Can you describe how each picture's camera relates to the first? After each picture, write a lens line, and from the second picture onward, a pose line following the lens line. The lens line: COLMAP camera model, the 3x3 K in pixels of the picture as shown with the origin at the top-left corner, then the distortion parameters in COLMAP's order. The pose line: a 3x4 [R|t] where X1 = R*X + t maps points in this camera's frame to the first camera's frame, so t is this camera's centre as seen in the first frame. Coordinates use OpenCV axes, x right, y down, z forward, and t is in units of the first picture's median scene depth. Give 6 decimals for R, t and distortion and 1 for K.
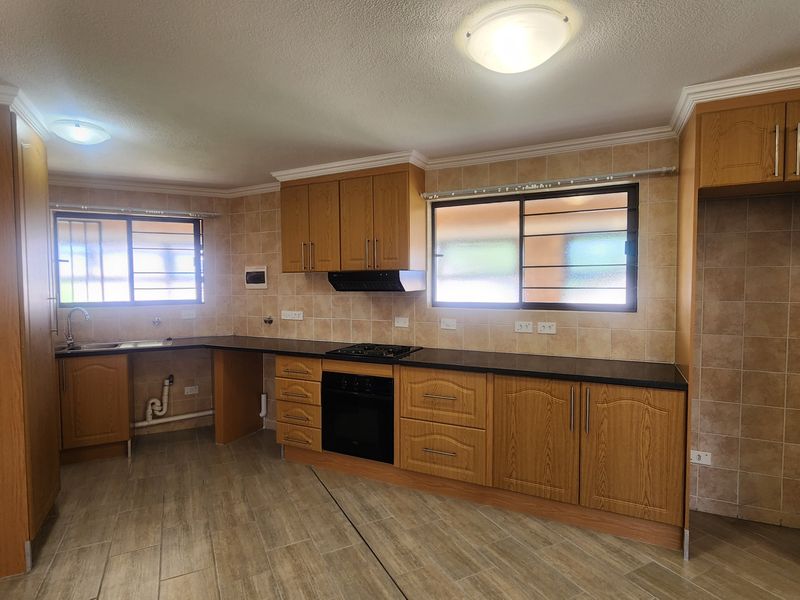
lens RADIAL K [[436.5, 0, 400.0], [0, 436.5, 300.0], [0, 0, 1]] dist [-0.001690, 0.000061]
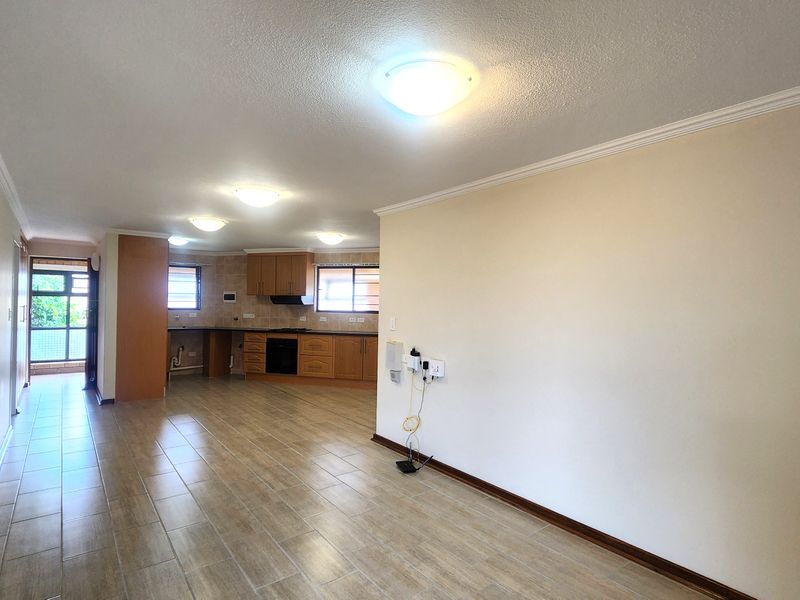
lens RADIAL K [[436.5, 0, 400.0], [0, 436.5, 300.0], [0, 0, 1]] dist [-0.001690, 0.000061]
pose [[0.981320, 0.023125, 0.190989, 0.071906], [-0.013387, 0.998551, -0.052124, 0.073857], [-0.191918, 0.048594, 0.980207, -1.482064]]
